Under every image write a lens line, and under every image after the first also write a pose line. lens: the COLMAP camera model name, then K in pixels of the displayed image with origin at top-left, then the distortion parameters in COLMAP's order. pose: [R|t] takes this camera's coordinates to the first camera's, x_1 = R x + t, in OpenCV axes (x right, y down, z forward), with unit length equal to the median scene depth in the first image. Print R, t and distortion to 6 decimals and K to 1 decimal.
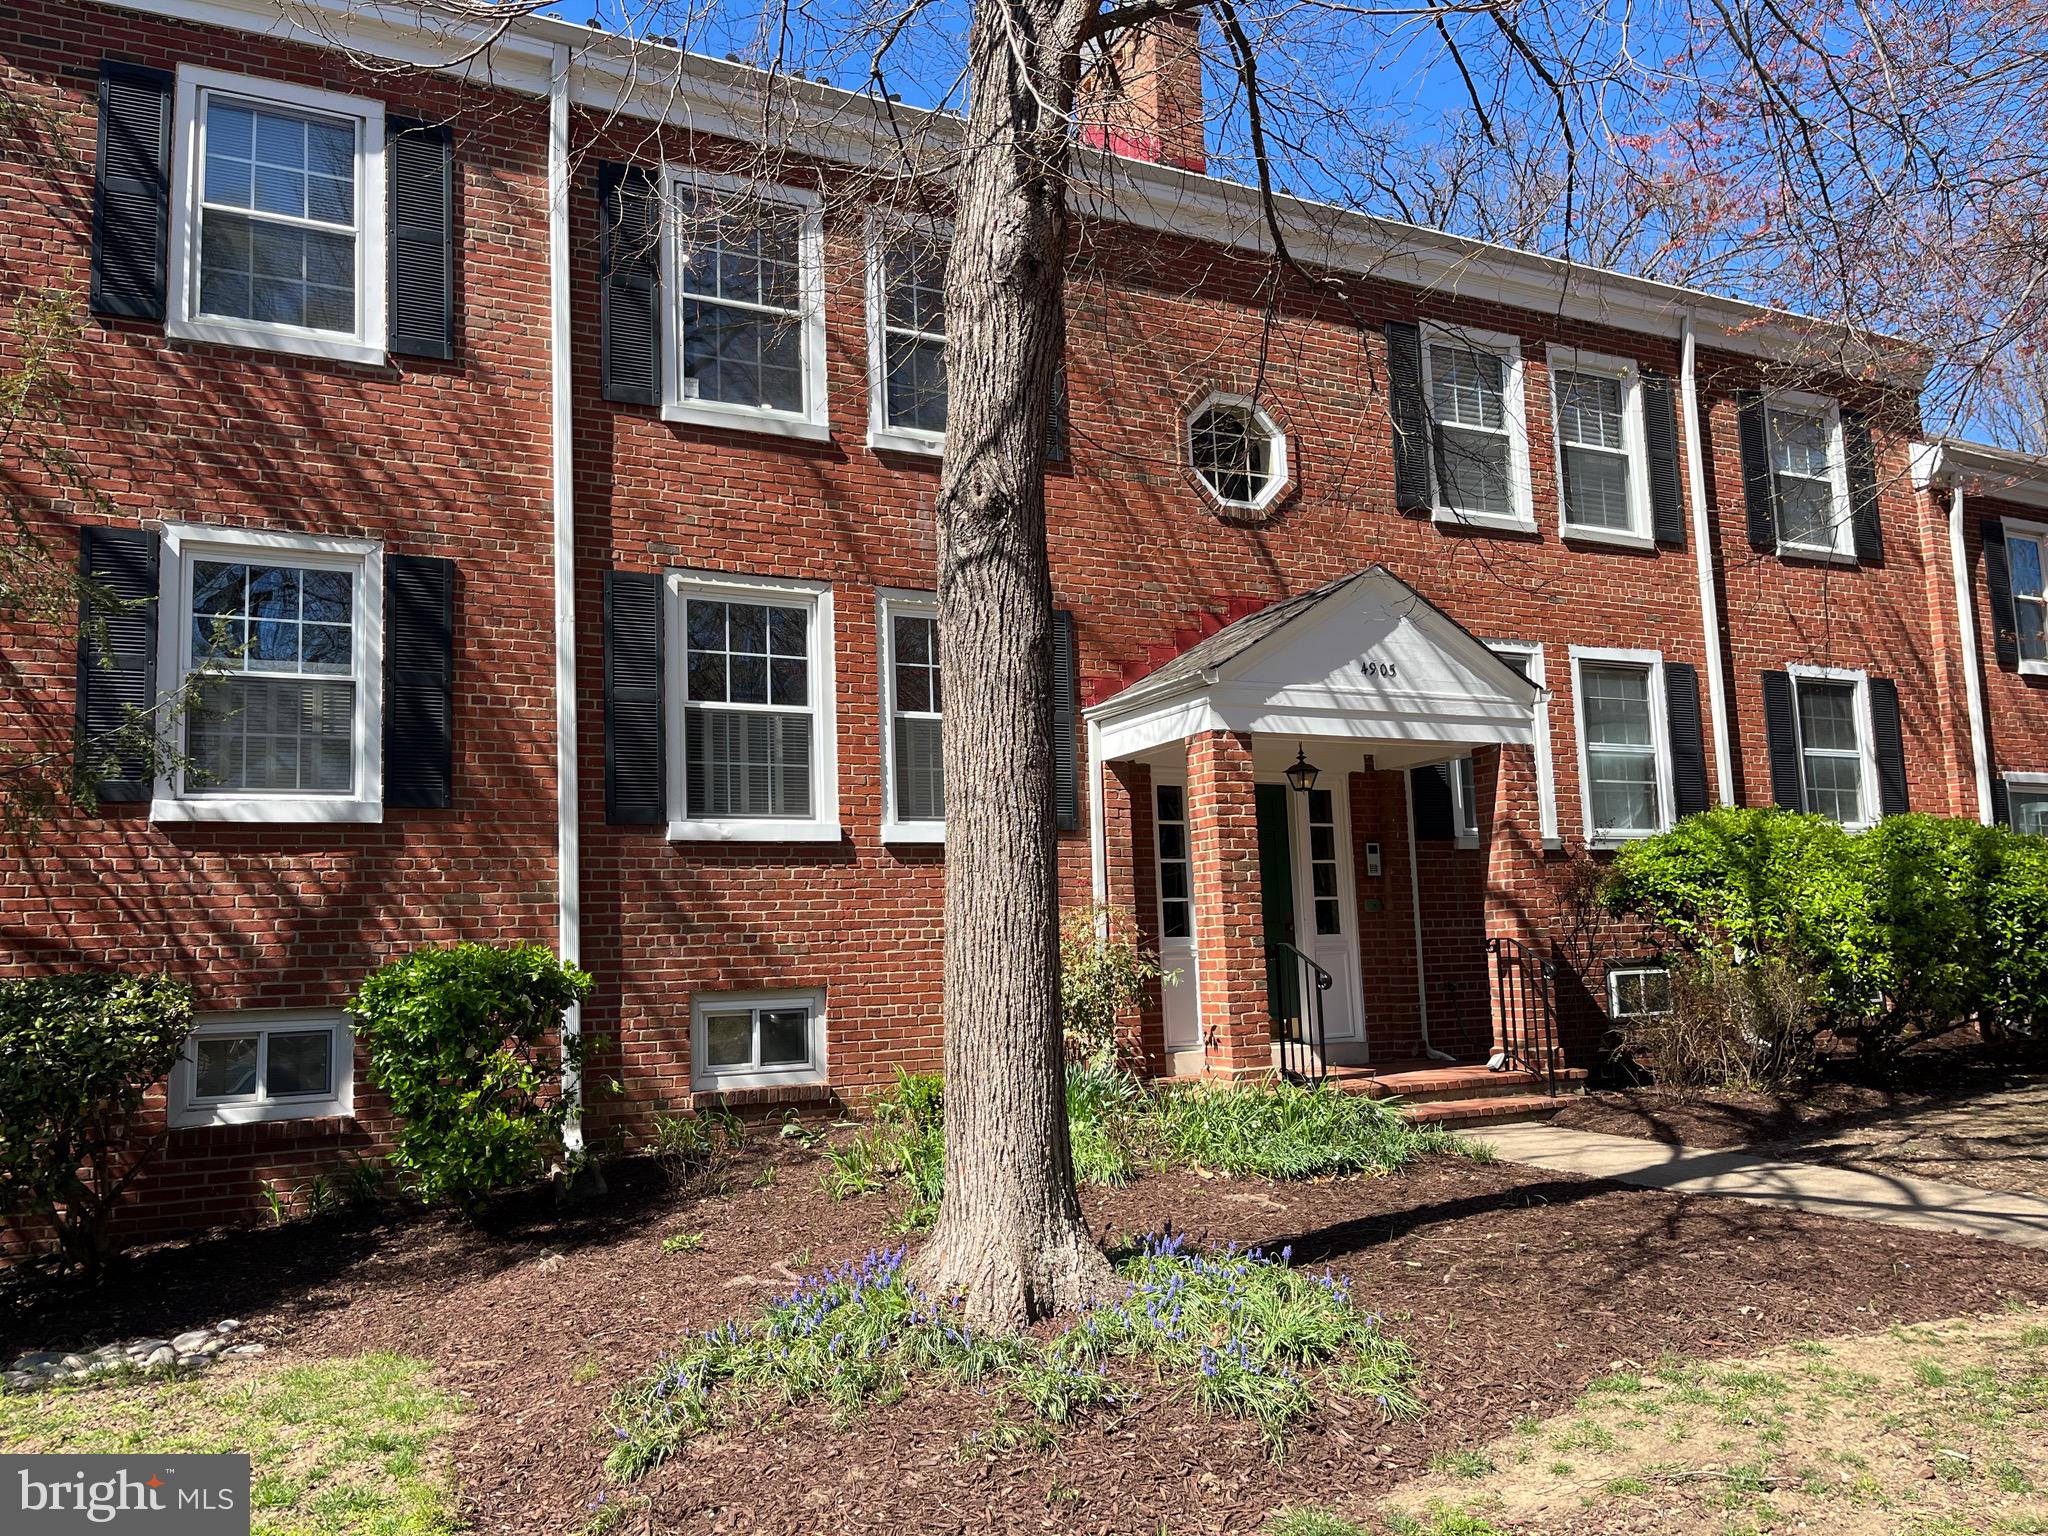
lens RADIAL K [[1583.2, 0, 1024.0], [0, 1583.2, 768.0], [0, 0, 1]] dist [0.005535, -0.002022]
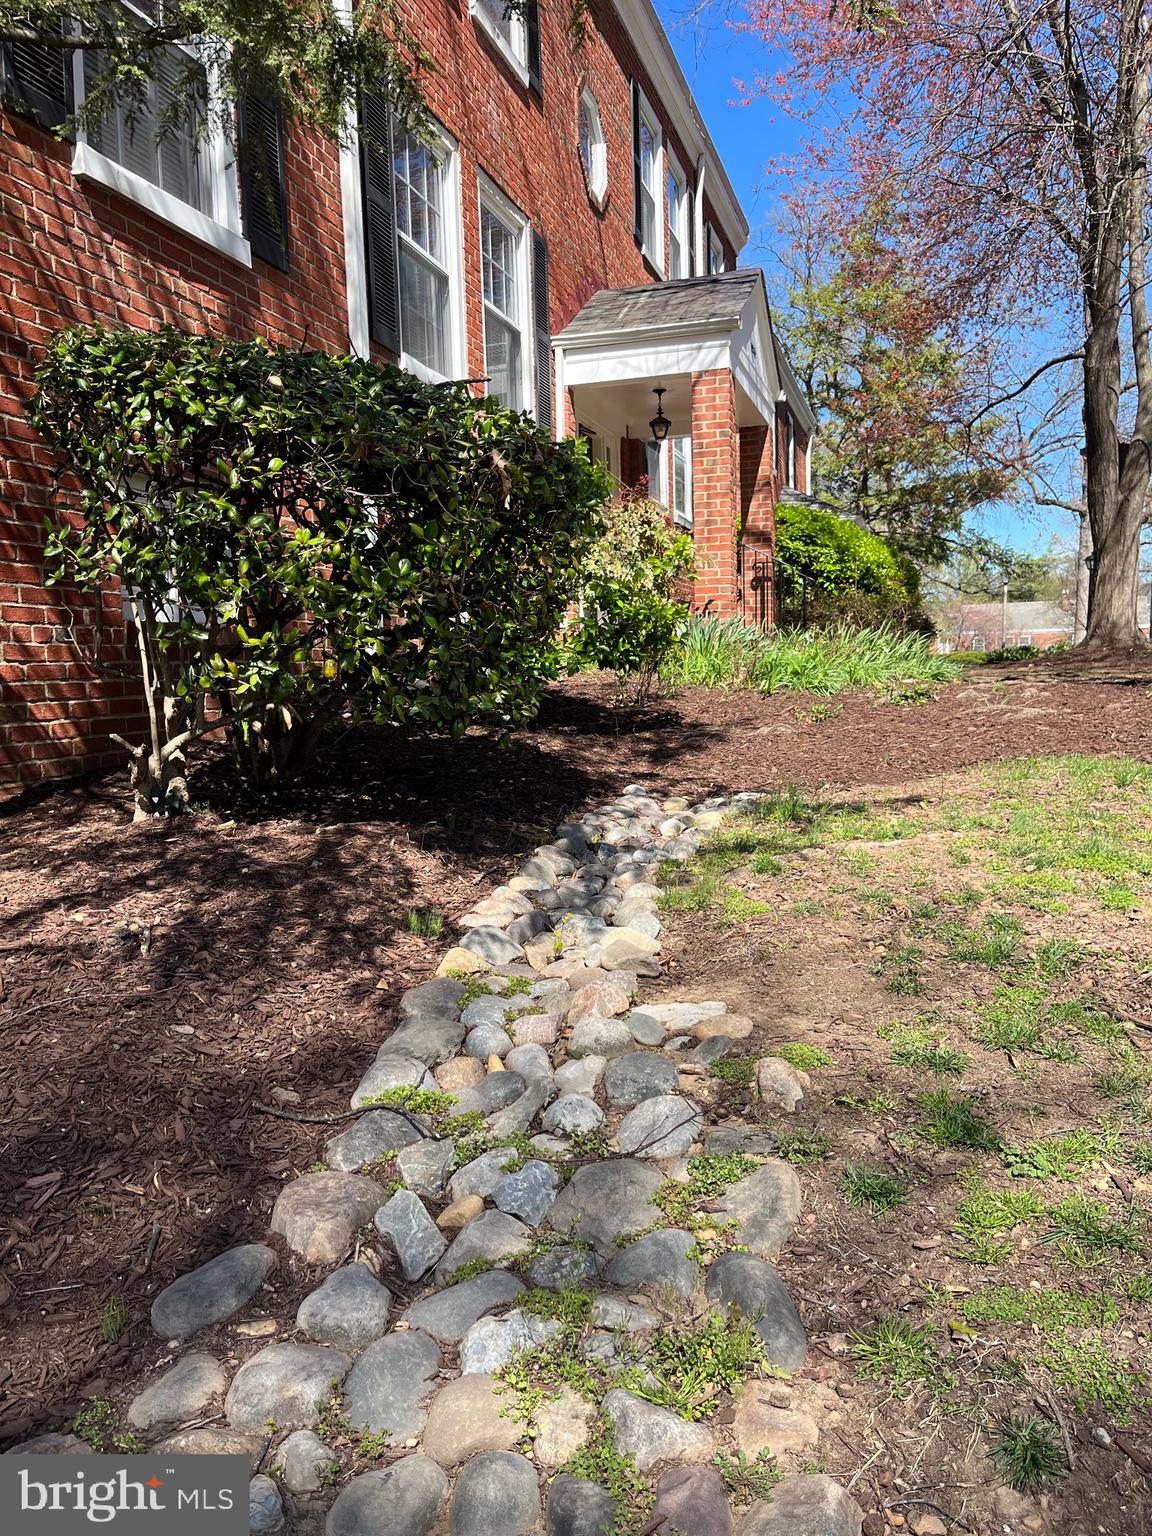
lens RADIAL K [[1187.4, 0, 576.0], [0, 1187.4, 768.0], [0, 0, 1]] dist [0.005535, -0.002022]
pose [[0.693268, -0.042700, 0.719414, -0.635495], [-0.091619, 0.984922, 0.146749, 0.155851], [-0.714832, -0.167649, 0.678903, 0.370256]]
